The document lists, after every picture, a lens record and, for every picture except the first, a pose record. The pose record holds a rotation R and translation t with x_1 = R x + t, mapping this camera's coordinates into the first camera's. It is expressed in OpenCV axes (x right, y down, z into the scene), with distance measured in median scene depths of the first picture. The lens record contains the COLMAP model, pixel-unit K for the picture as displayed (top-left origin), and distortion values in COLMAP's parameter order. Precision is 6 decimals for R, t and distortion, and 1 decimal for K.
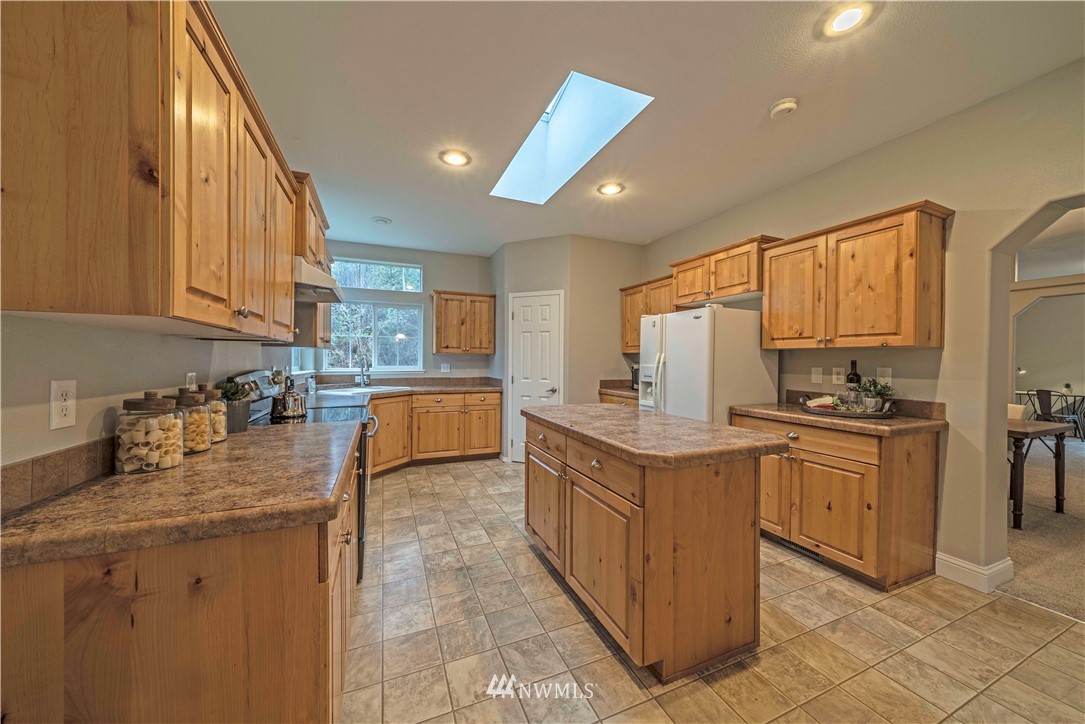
lens RADIAL K [[374.4, 0, 543.2], [0, 374.4, 362.1], [0, 0, 1]] dist [-0.002860, 0.000487]
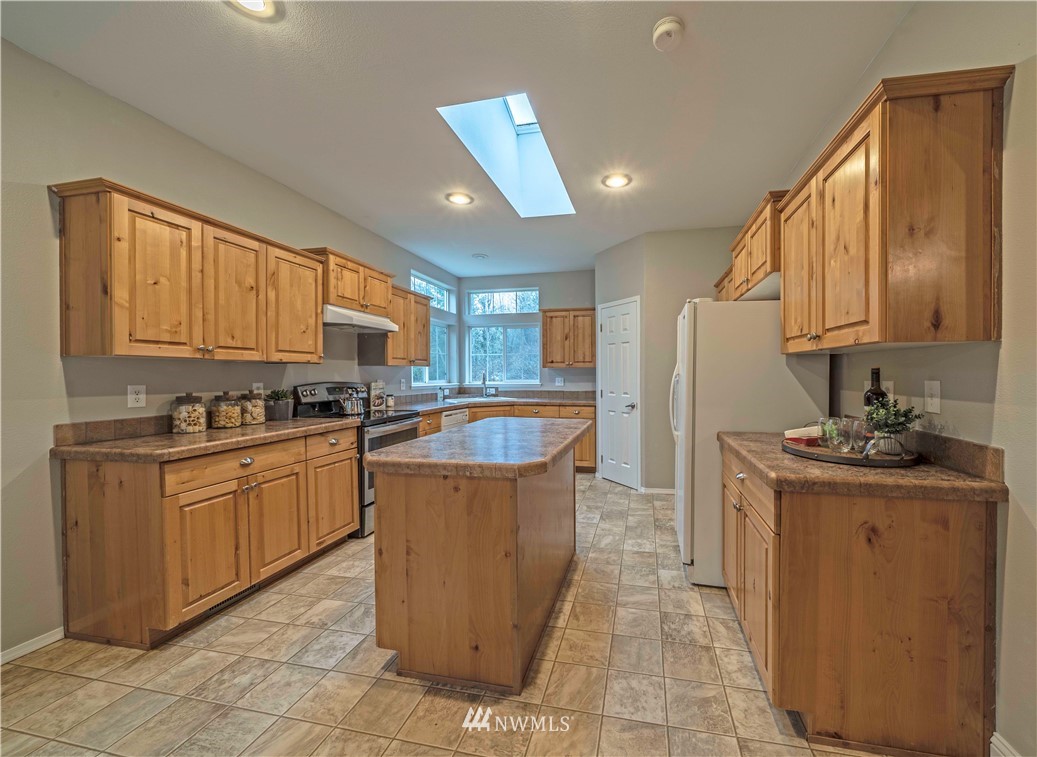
lens RADIAL K [[379.2, 0, 526.5], [0, 379.2, 379.4], [0, 0, 1]] dist [-0.003388, -0.001002]
pose [[0.827837, -0.002306, -0.560964, 0.824580], [0.006540, 0.999963, 0.005541, 0.007663], [0.560930, -0.008256, 0.827822, 0.209331]]
